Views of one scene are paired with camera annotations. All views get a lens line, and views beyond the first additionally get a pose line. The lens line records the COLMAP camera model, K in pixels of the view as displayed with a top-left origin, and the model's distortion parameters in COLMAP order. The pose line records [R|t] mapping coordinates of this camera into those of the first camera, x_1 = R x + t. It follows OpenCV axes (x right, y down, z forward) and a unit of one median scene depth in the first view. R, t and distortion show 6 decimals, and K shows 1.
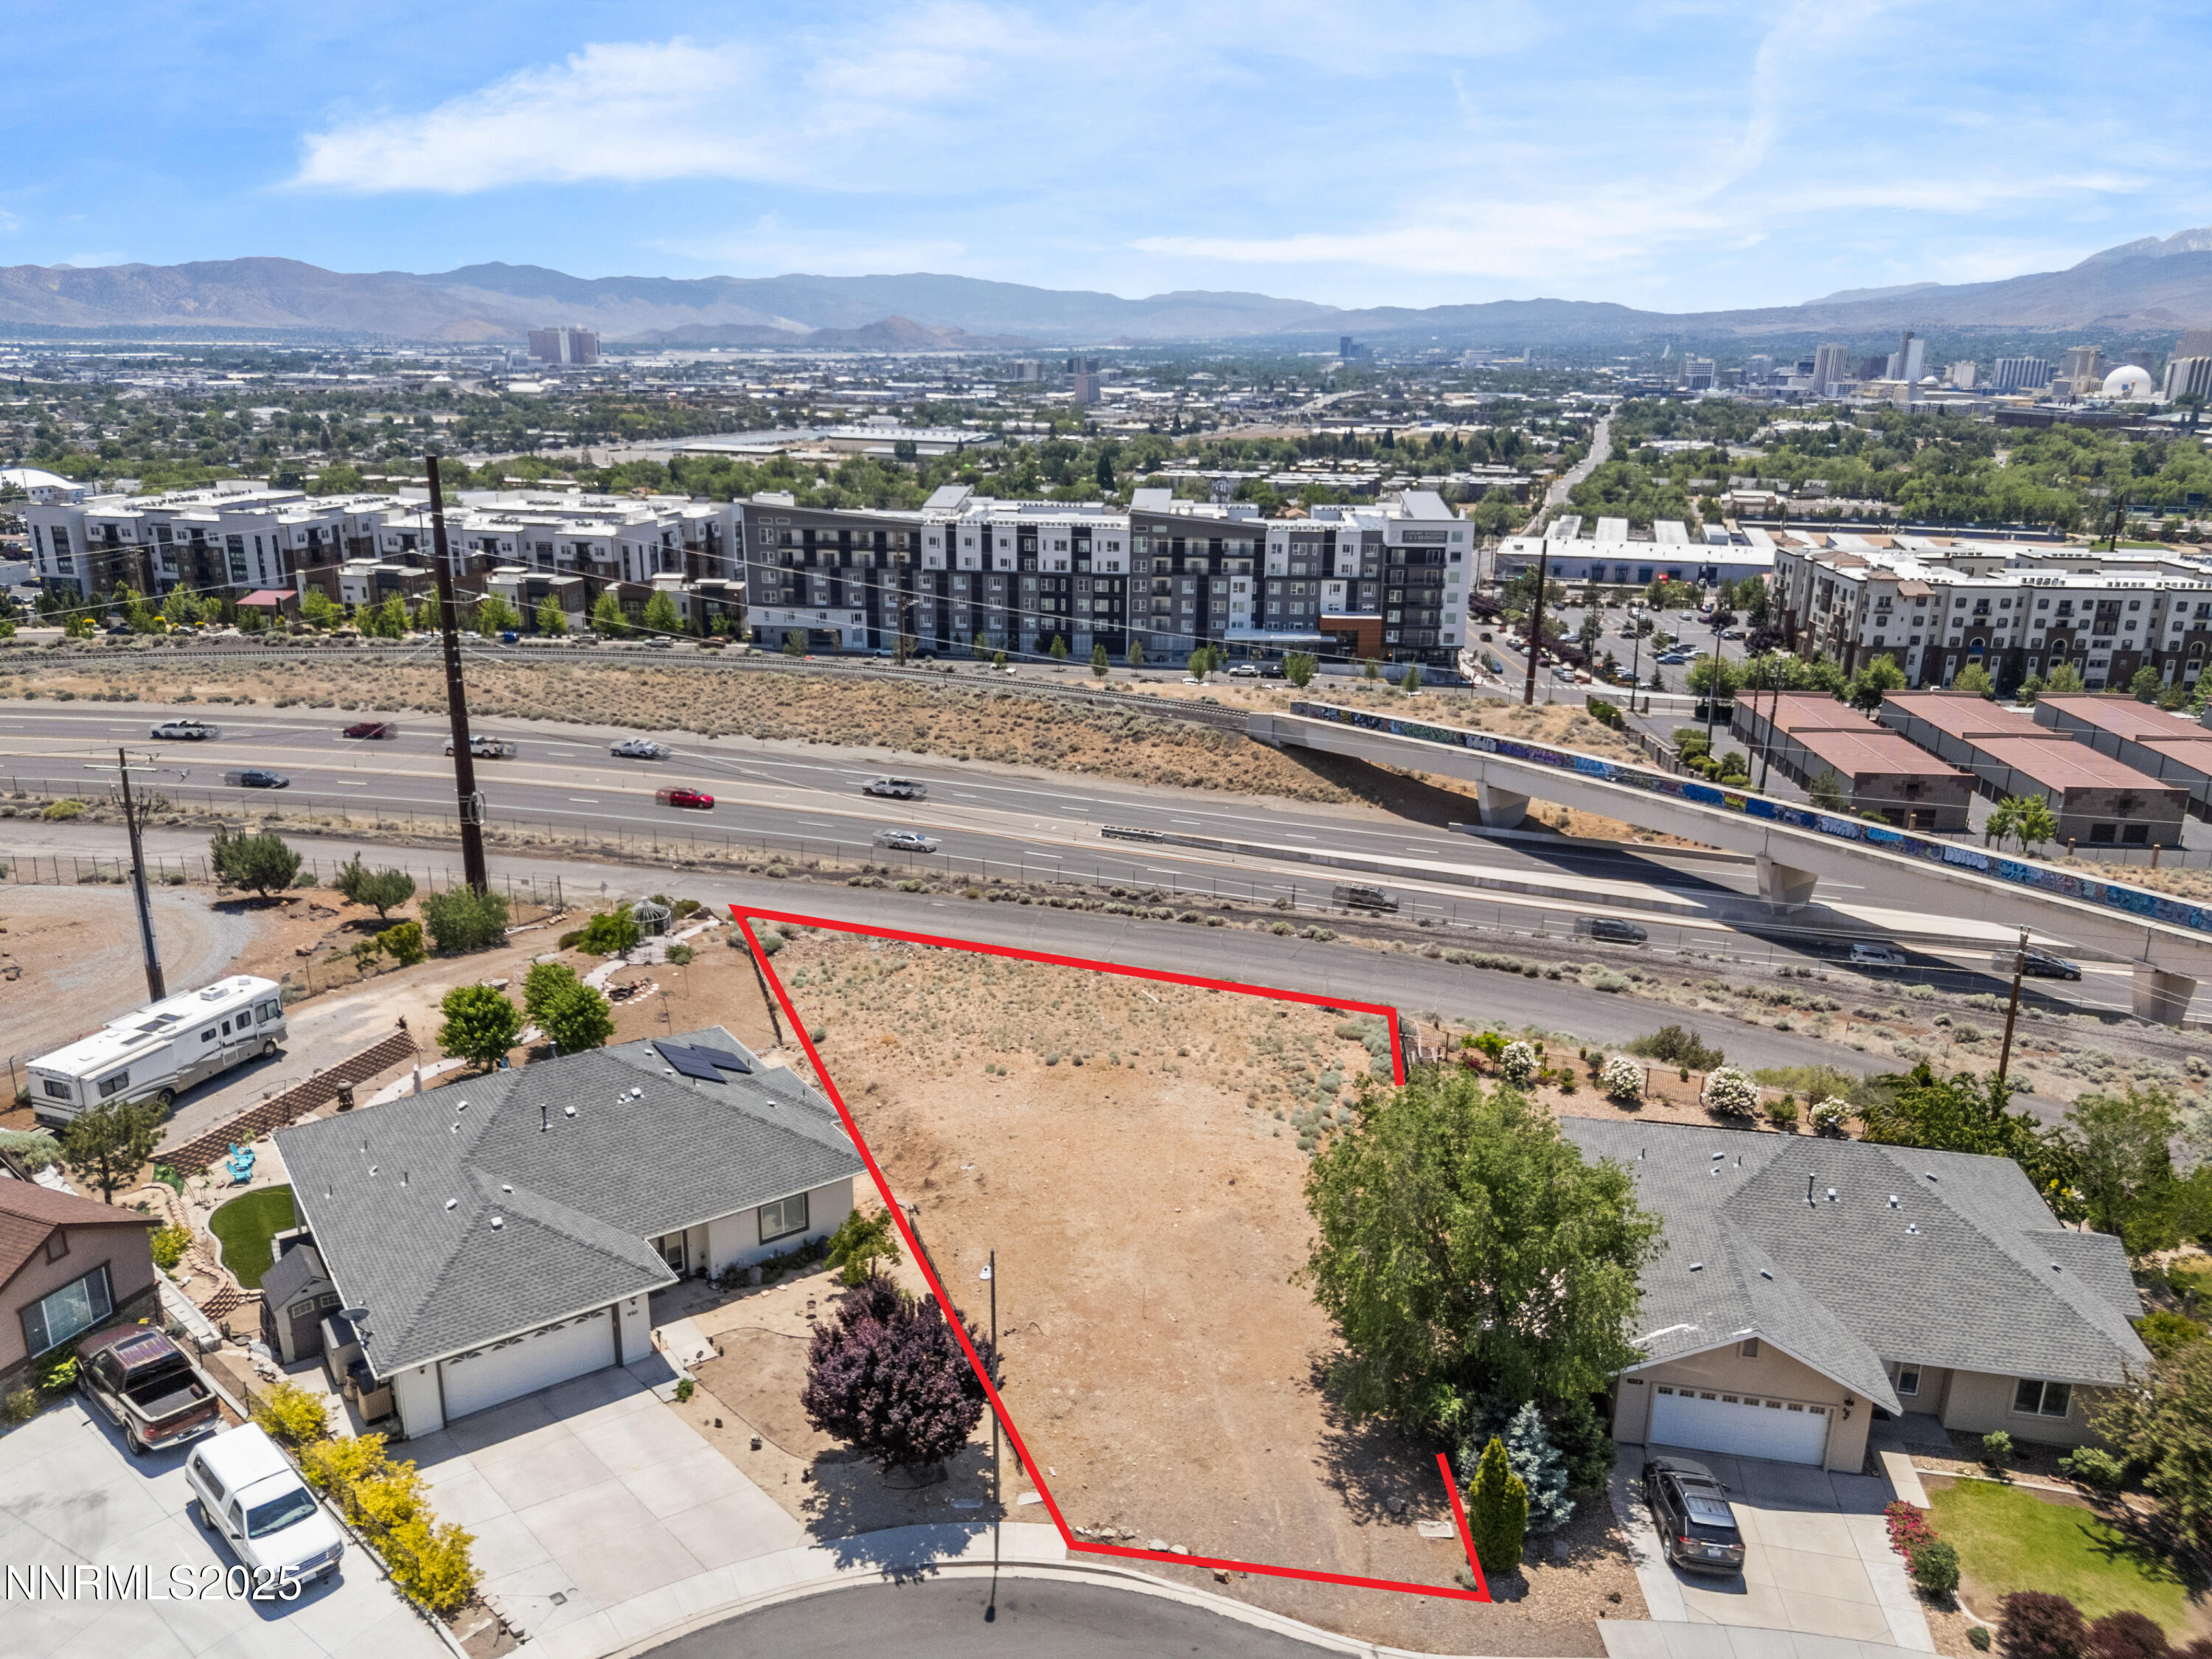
lens RADIAL K [[1617.1, 0, 1107.2], [0, 1617.1, 830.0], [0, 0, 1]] dist [0.090442, -0.102883]
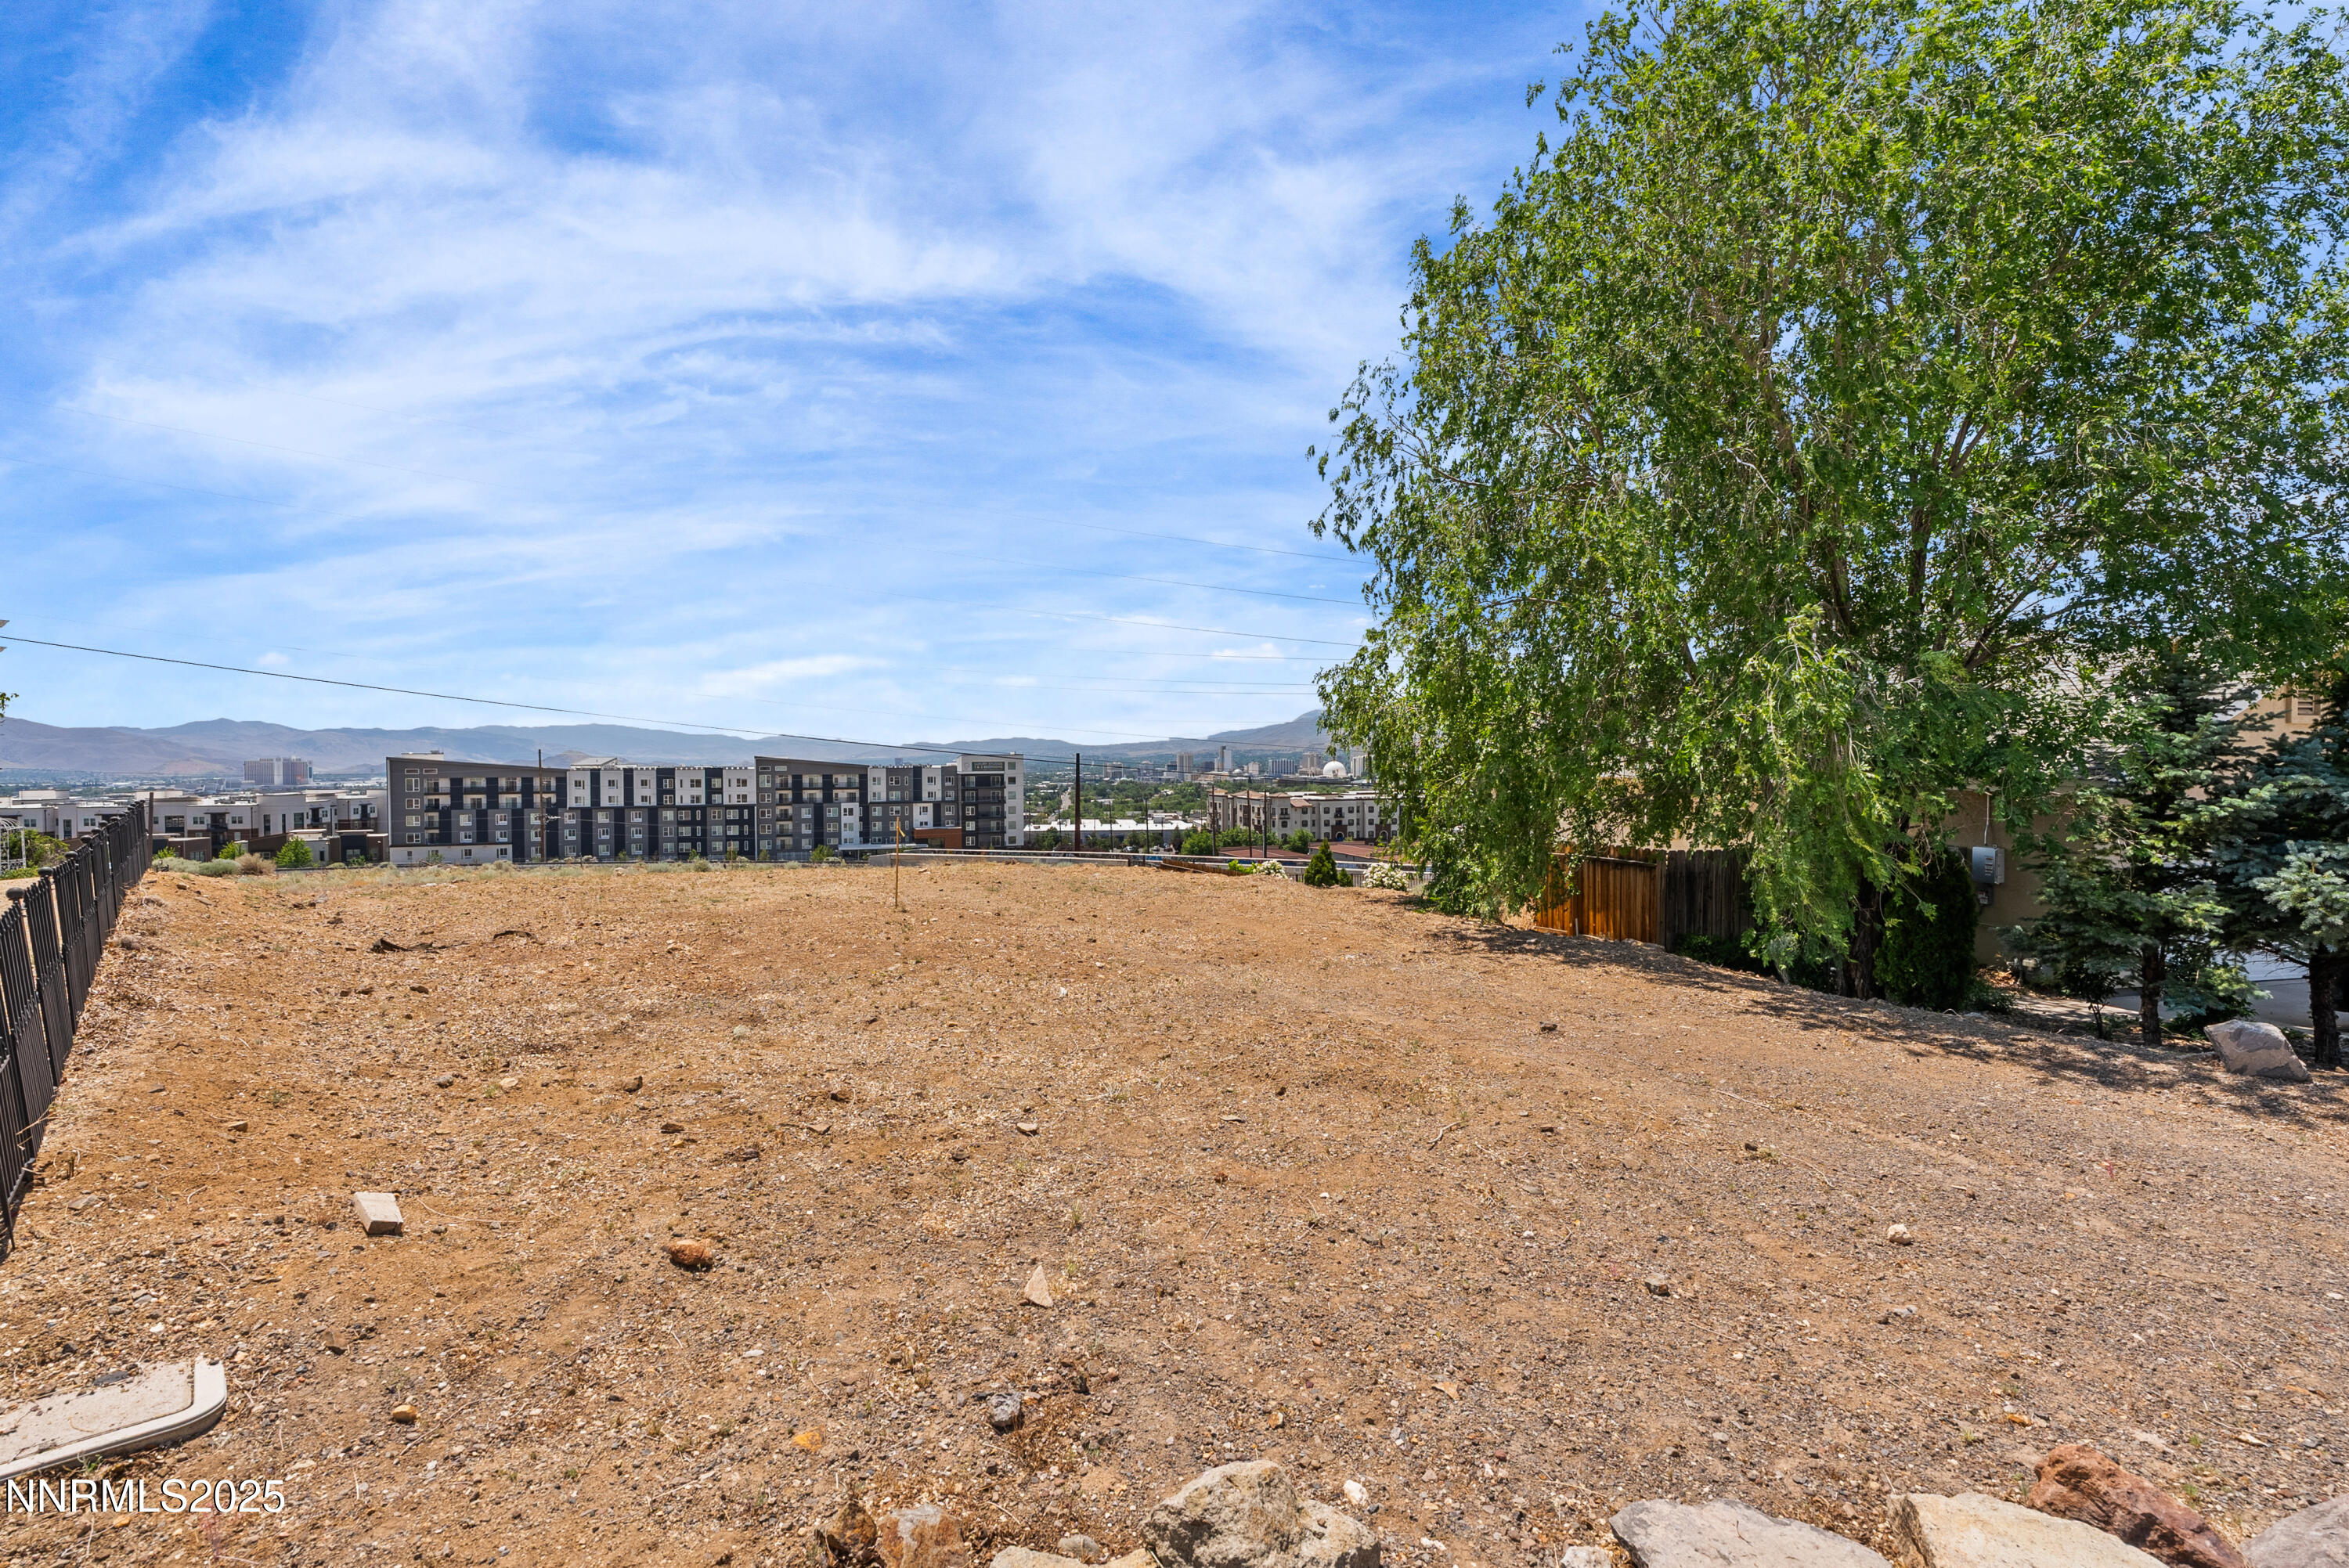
lens RADIAL K [[1060.1, 0, 1173.0], [0, 1060.1, 771.5], [0, 0, 1]] dist [-0.003036, 0.000094]
pose [[0.923613, -0.020190, 0.382793, -0.001811], [0.126068, 0.959061, -0.253594, 0.065130], [-0.362002, 0.282481, 0.888346, 0.149405]]
